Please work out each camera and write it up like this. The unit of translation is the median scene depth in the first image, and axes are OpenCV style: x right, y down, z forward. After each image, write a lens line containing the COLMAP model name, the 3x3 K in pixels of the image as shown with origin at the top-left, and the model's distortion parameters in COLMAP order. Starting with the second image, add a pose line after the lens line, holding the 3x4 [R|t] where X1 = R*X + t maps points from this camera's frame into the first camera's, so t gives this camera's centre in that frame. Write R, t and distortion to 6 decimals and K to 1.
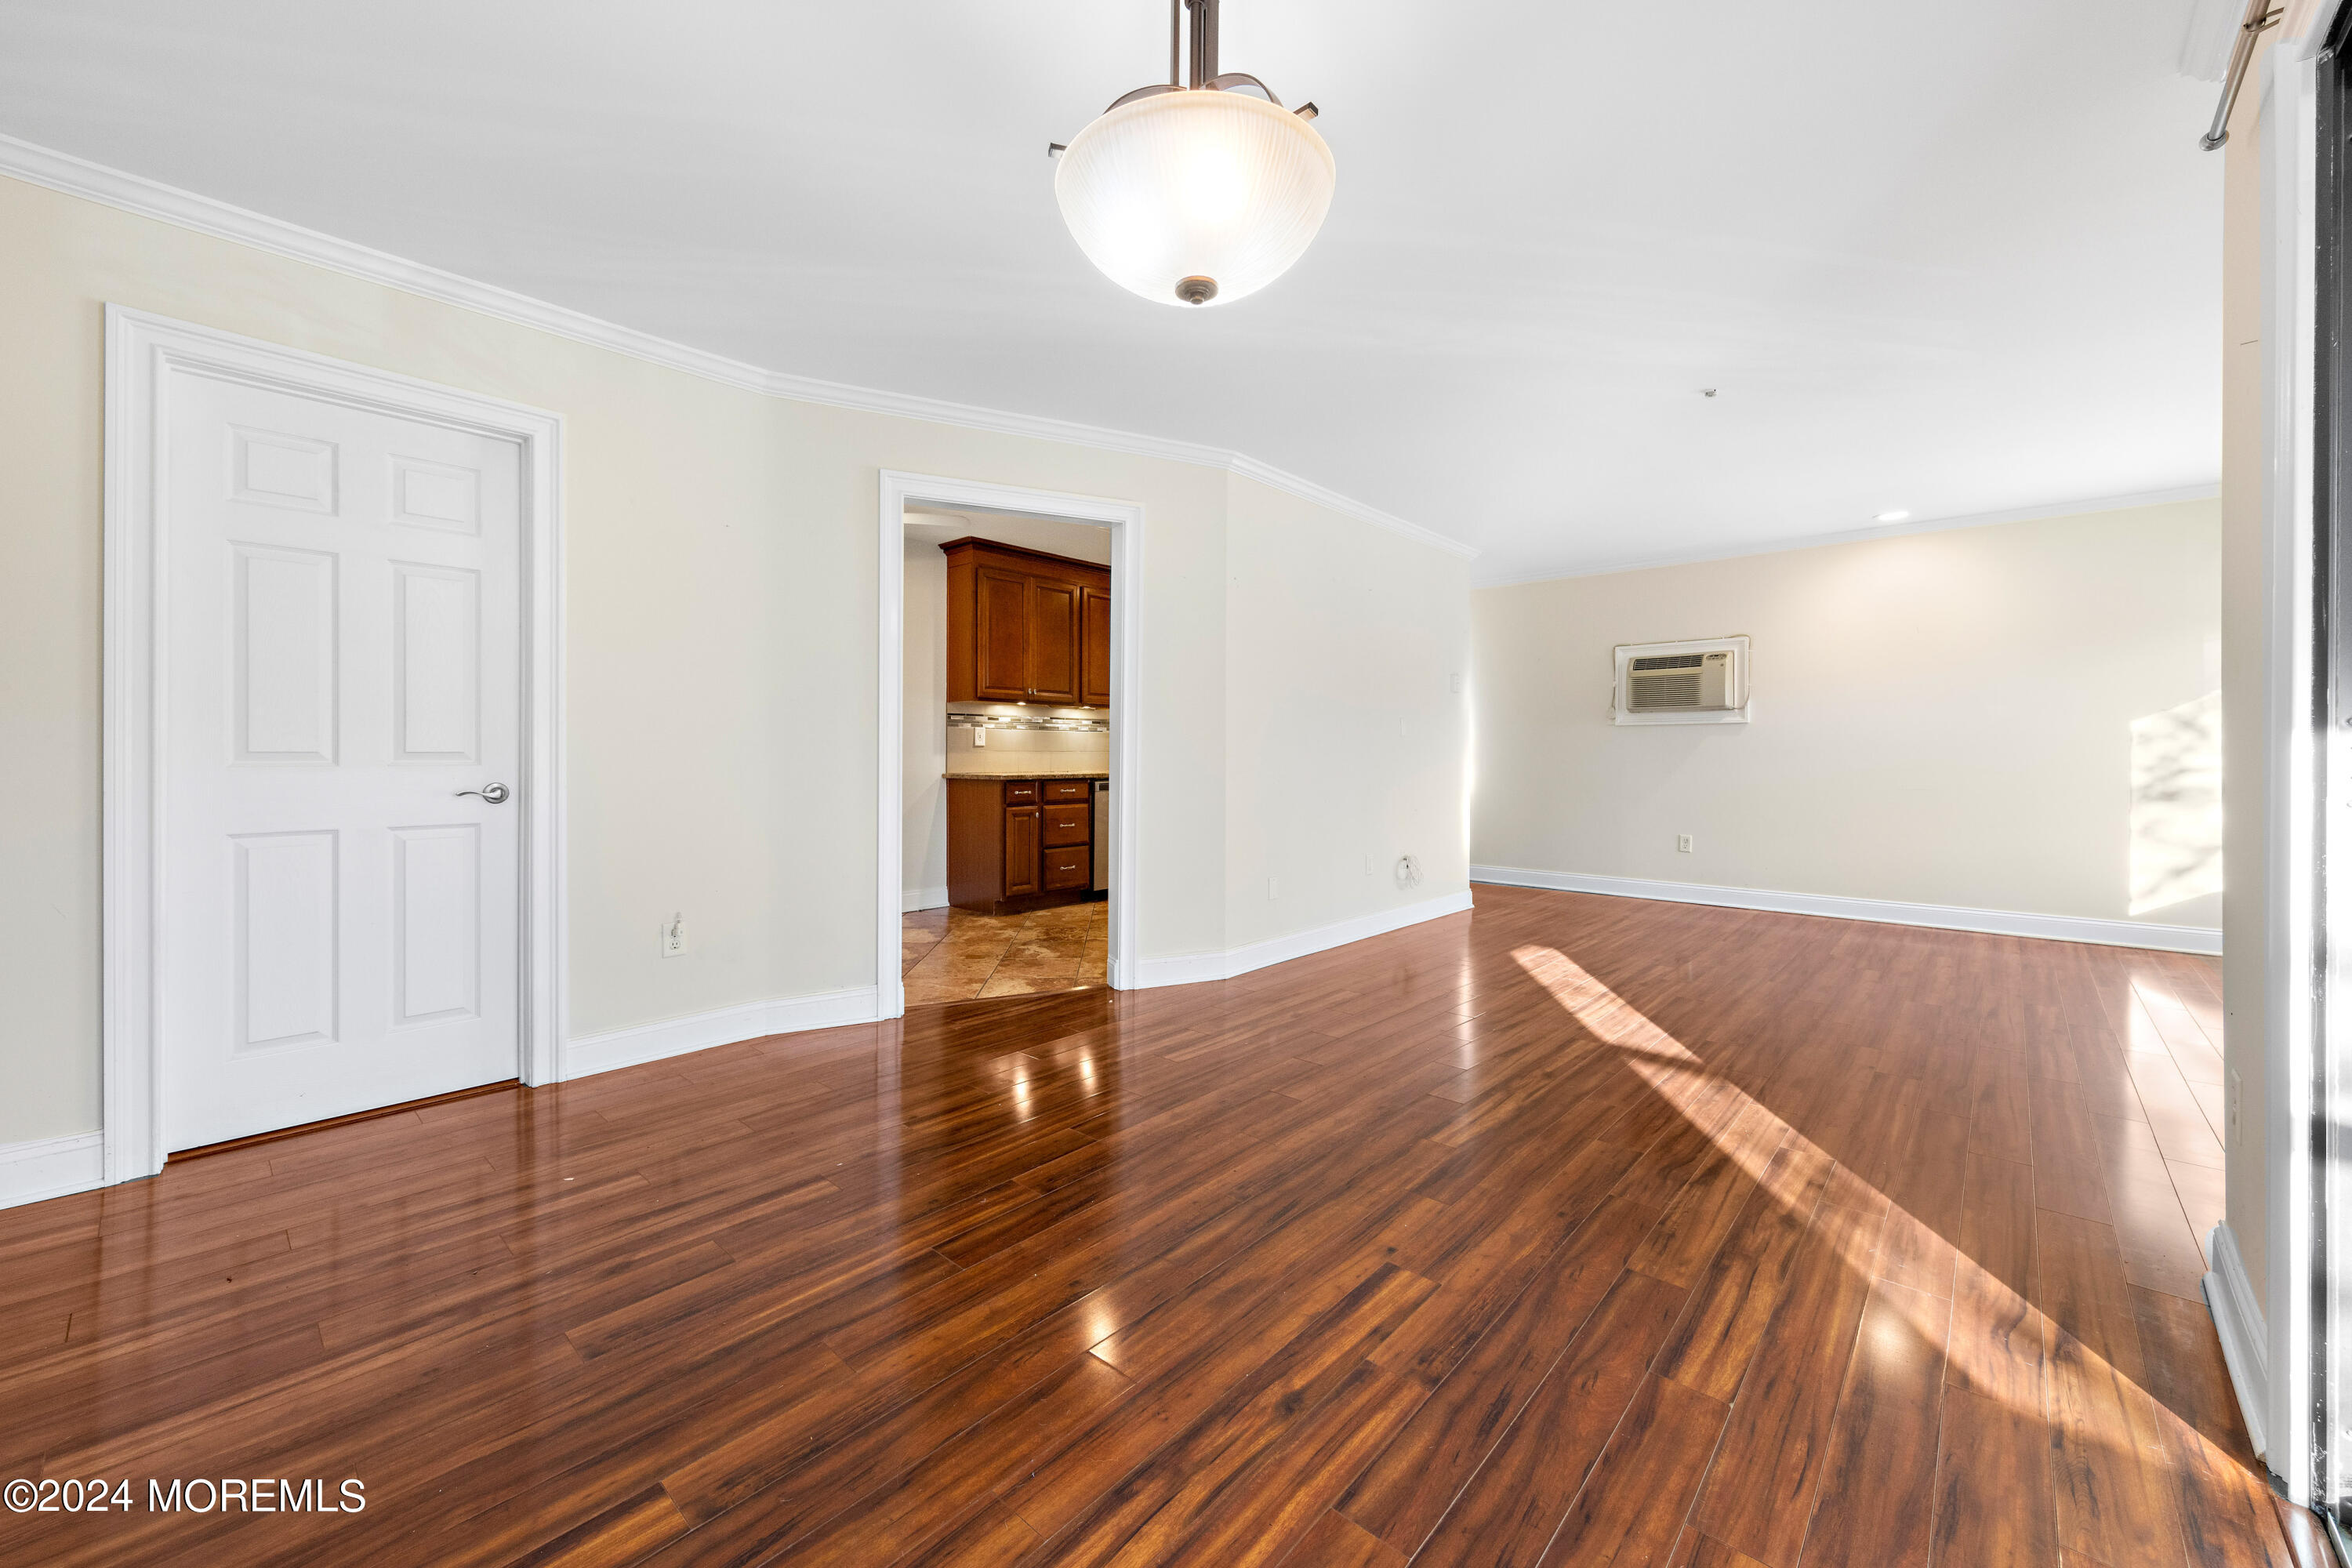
lens RADIAL K [[908.6, 0, 1168.0], [0, 908.6, 750.3], [0, 0, 1]] dist [0.007480, -0.000278]
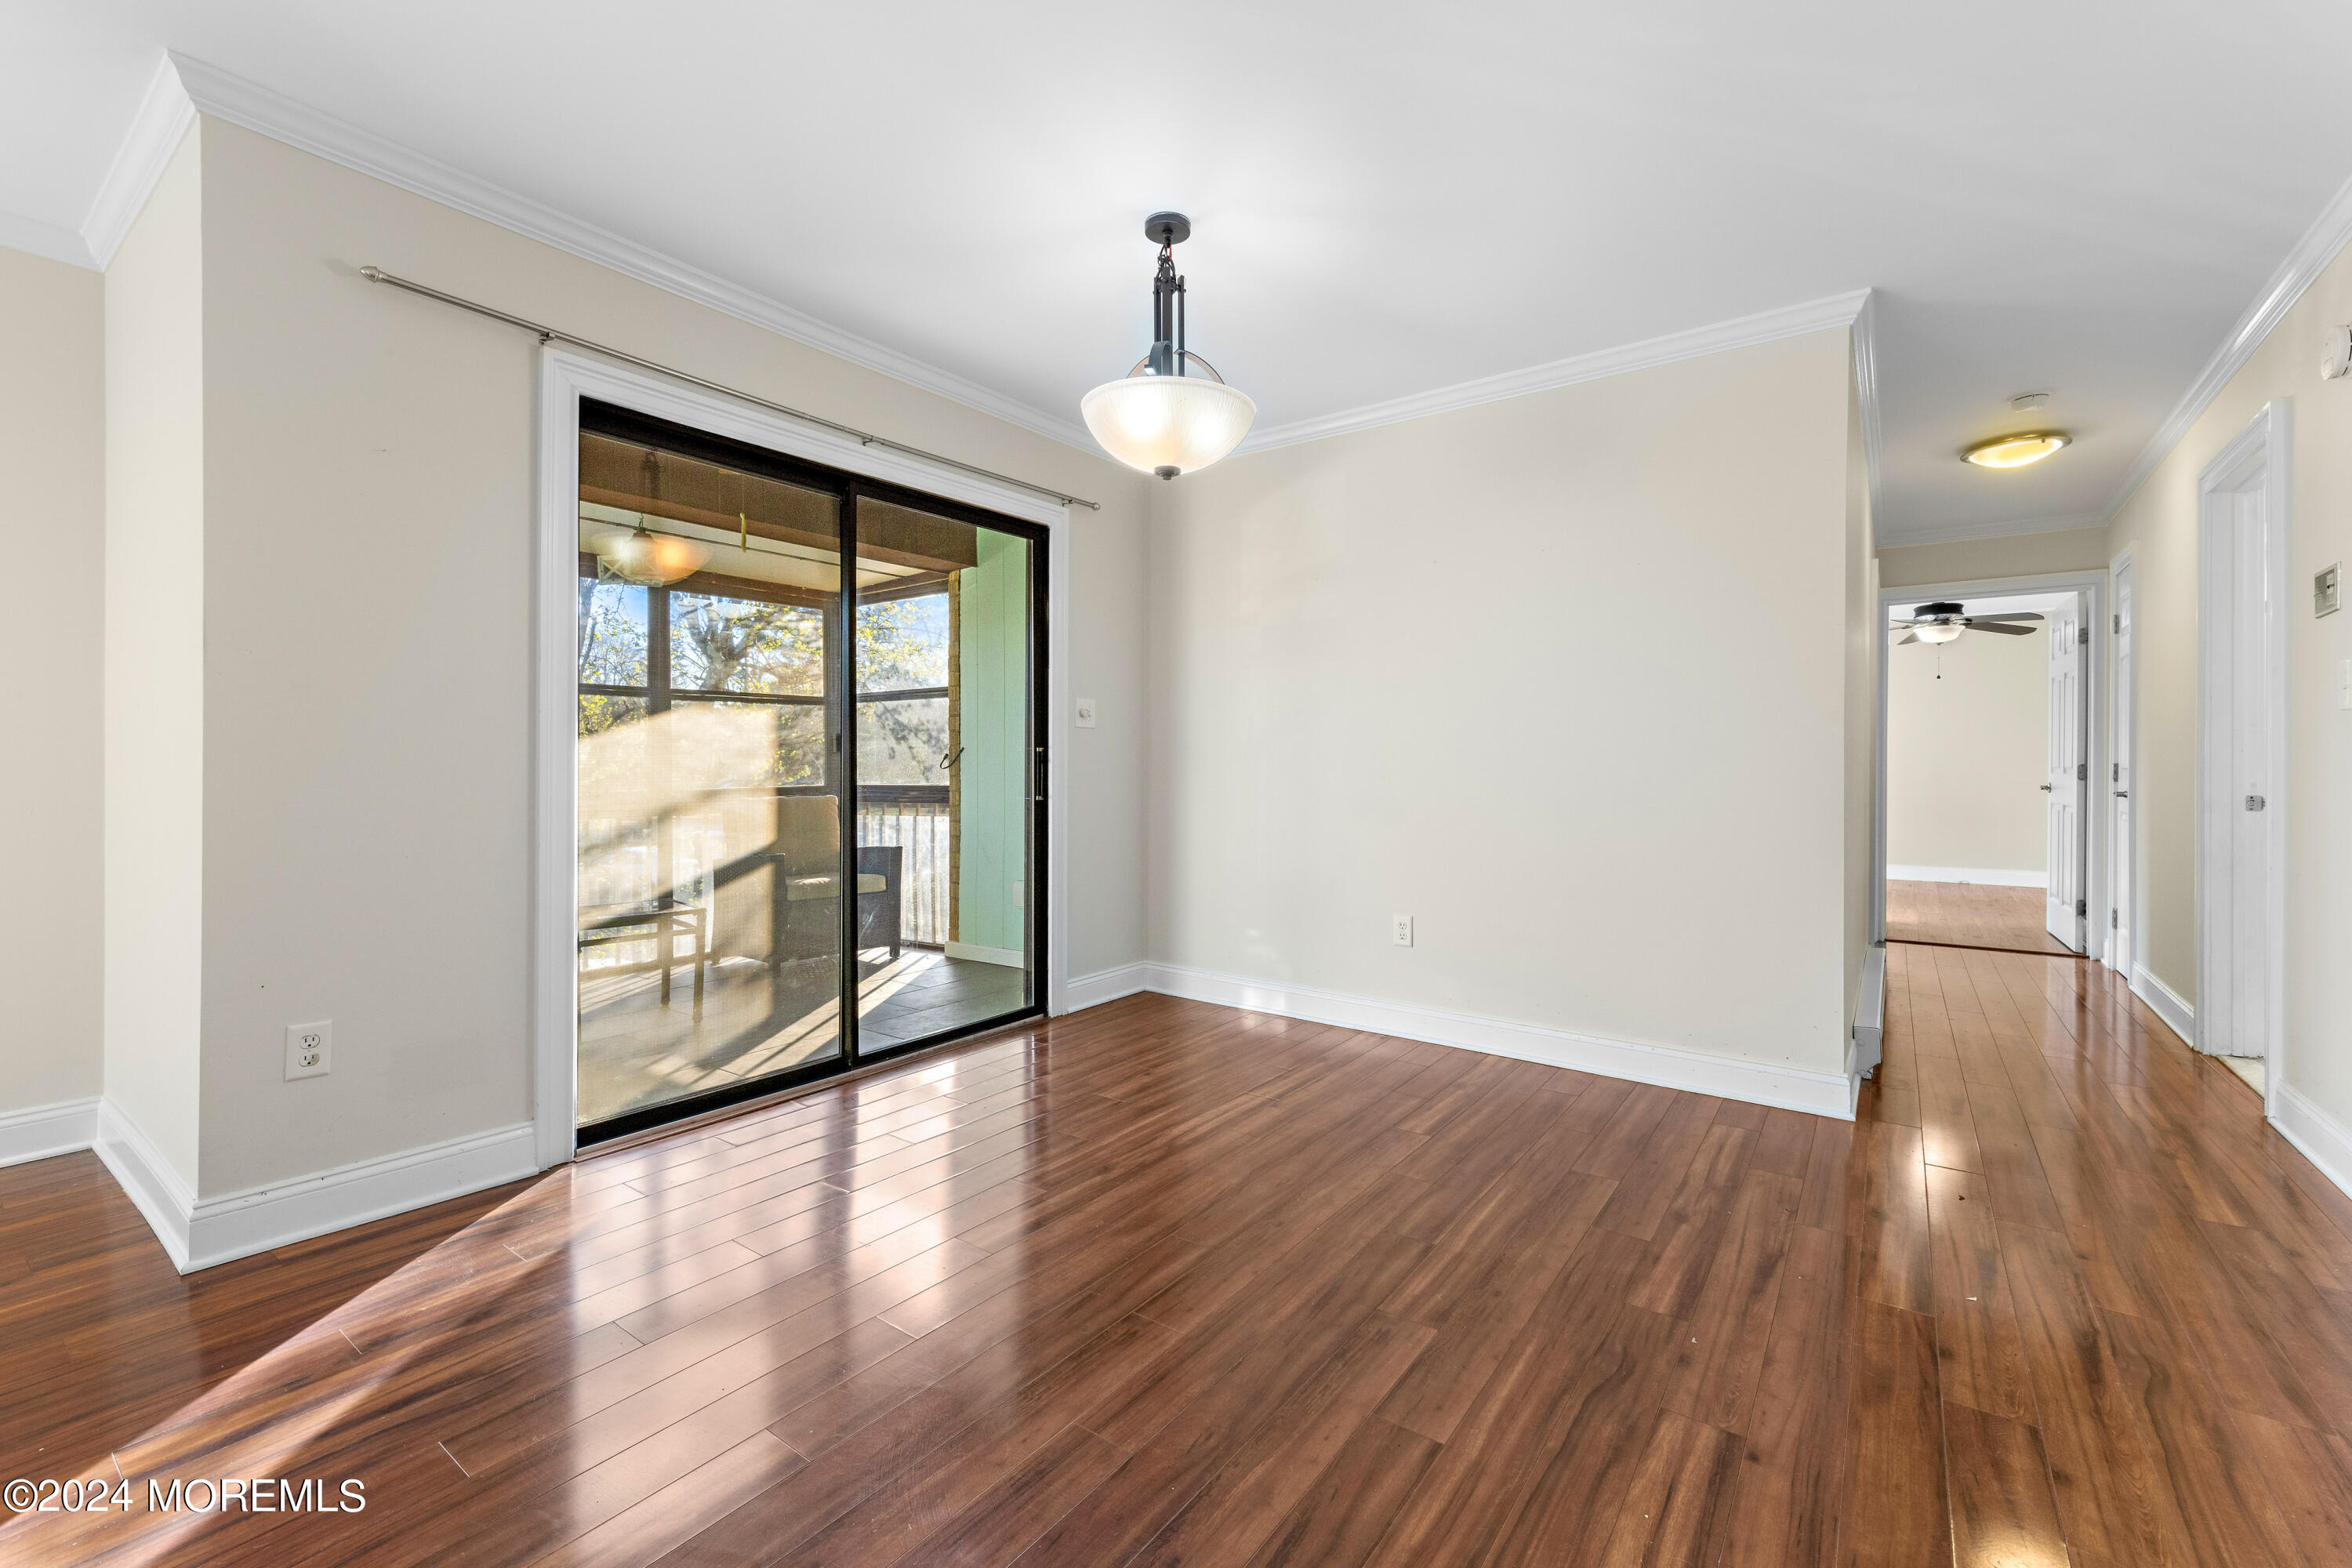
lens RADIAL K [[978.5, 0, 1174.2], [0, 978.5, 769.9], [0, 0, 1]] dist [-0.000251, -0.000081]
pose [[-0.993305, -0.005975, -0.115369, 0.151394], [-0.006105, 0.999981, 0.000776, 0.010223], [0.115362, 0.001475, -0.993322, 1.906034]]
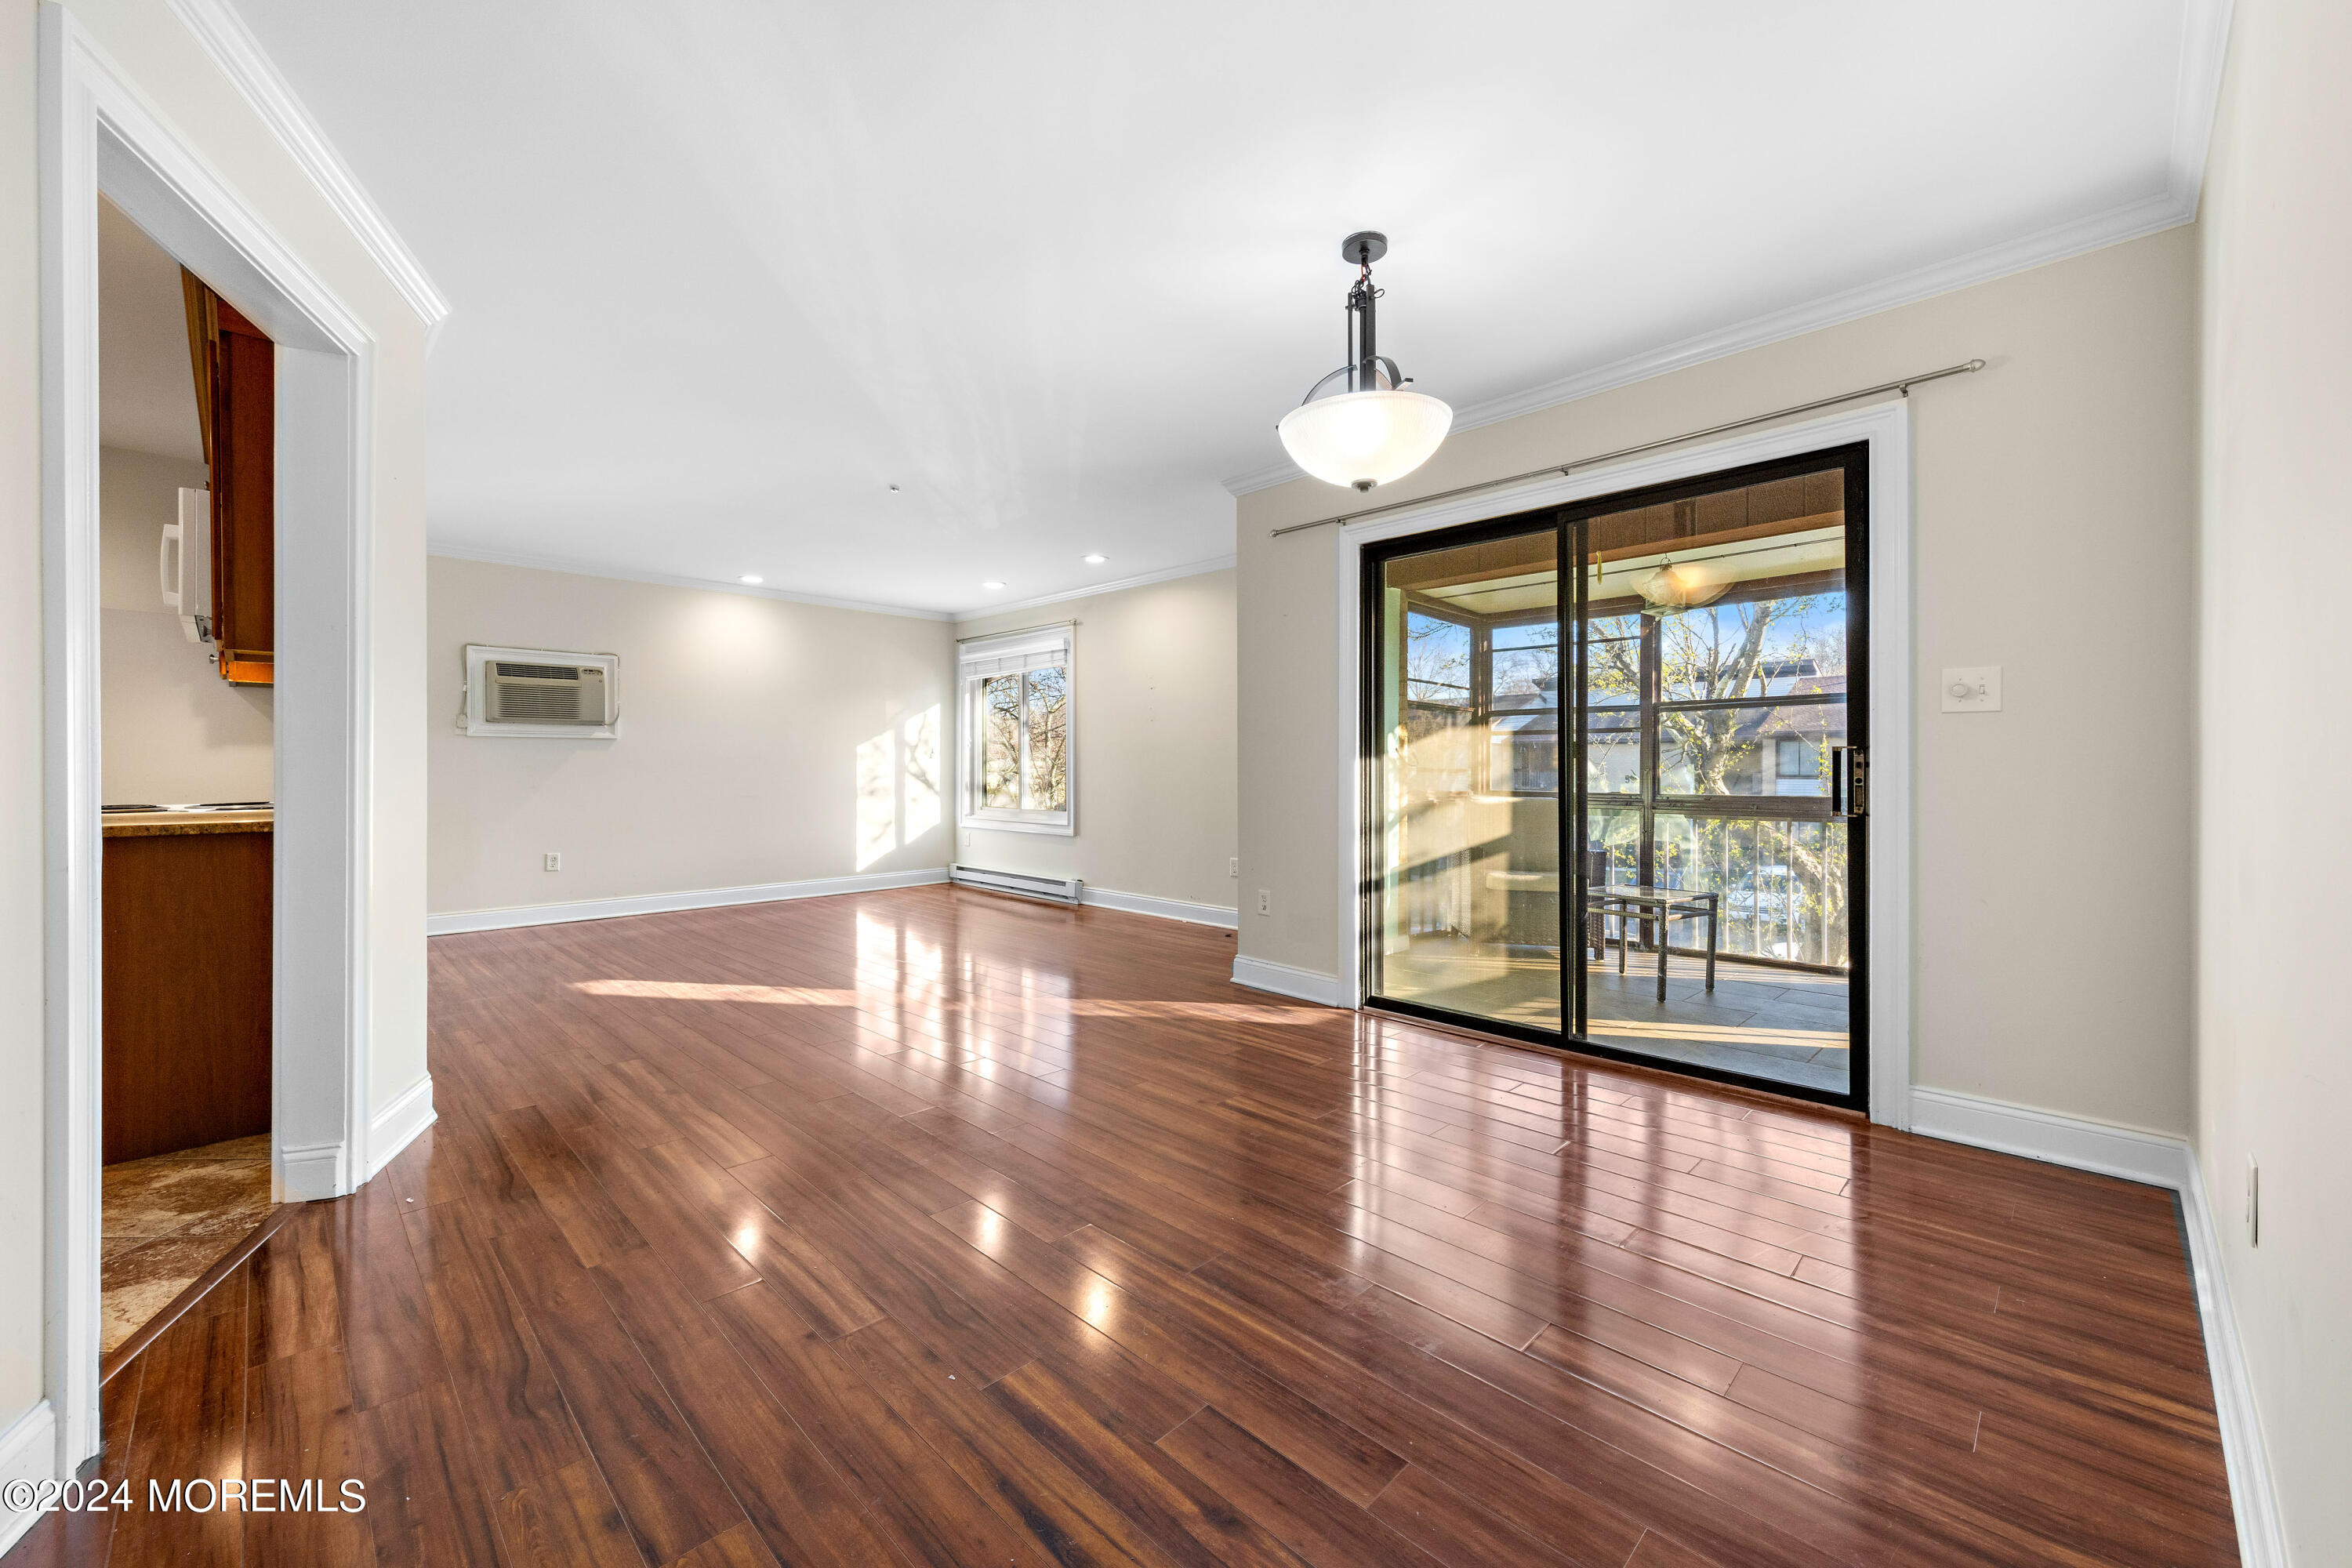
lens RADIAL K [[918.4, 0, 1198.4], [0, 918.4, 778.8], [0, 0, 1]] dist [-0.000138, -0.000032]
pose [[0.023056, -0.013257, 0.999646, -1.145200], [-0.002162, 0.999909, 0.013311, 0.001003], [-0.999732, -0.002468, 0.023025, 0.893368]]
